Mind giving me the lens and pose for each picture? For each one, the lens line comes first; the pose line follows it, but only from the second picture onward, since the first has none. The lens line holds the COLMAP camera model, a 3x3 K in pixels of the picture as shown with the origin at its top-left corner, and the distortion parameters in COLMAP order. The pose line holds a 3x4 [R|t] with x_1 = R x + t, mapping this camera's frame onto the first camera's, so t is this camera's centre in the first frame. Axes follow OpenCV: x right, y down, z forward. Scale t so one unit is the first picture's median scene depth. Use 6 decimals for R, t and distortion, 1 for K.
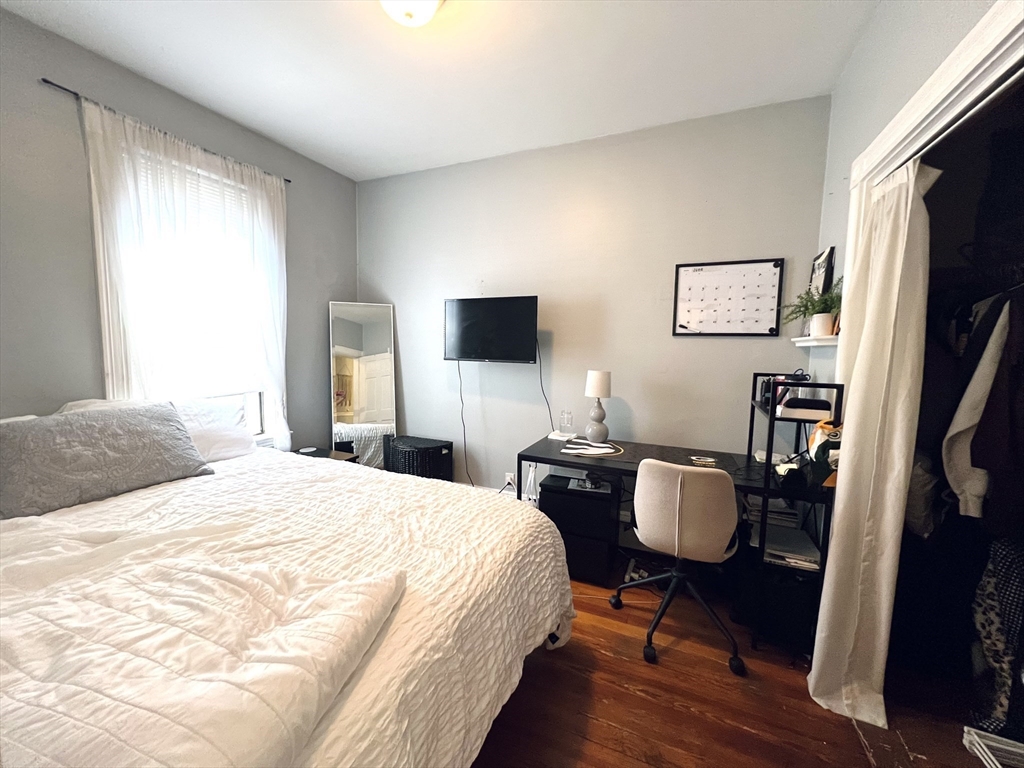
lens RADIAL K [[412.0, 0, 507.7], [0, 412.0, 383.0], [0, 0, 1]] dist [-0.001362, 0.000282]
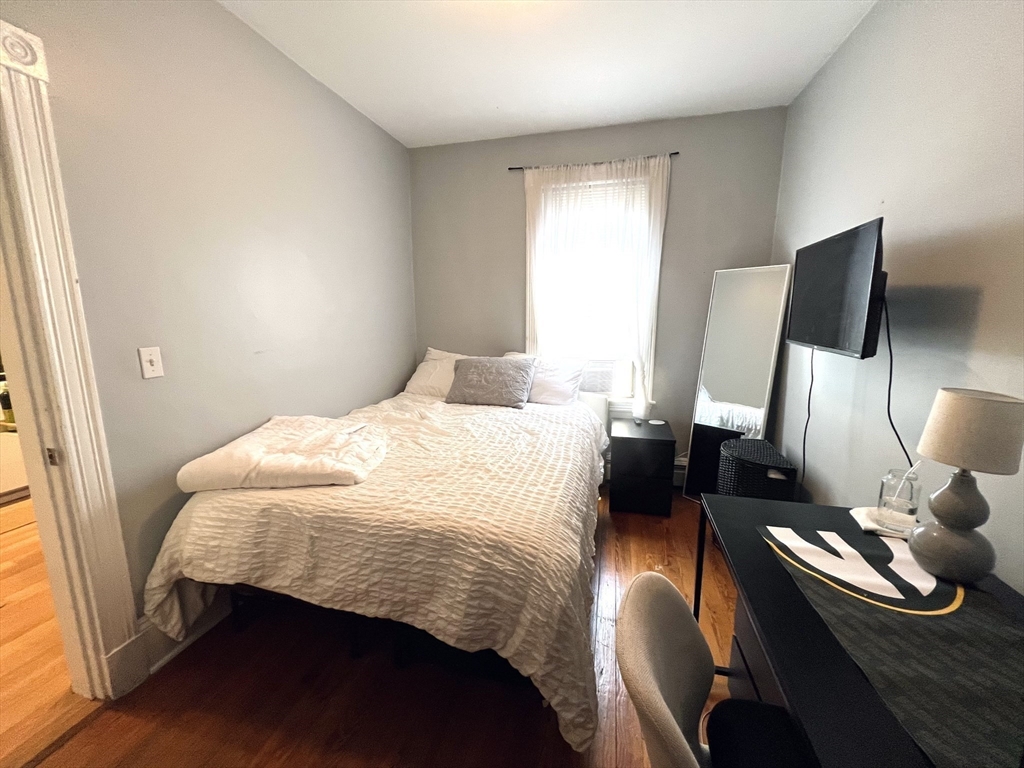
lens RADIAL K [[412.0, 0, 507.7], [0, 412.0, 383.0], [0, 0, 1]] dist [-0.001362, 0.000282]
pose [[0.162111, 0.152338, -0.974943, 0.730345], [-0.088022, 0.986305, 0.139478, -0.075363], [0.982839, 0.063205, 0.173300, 0.743678]]
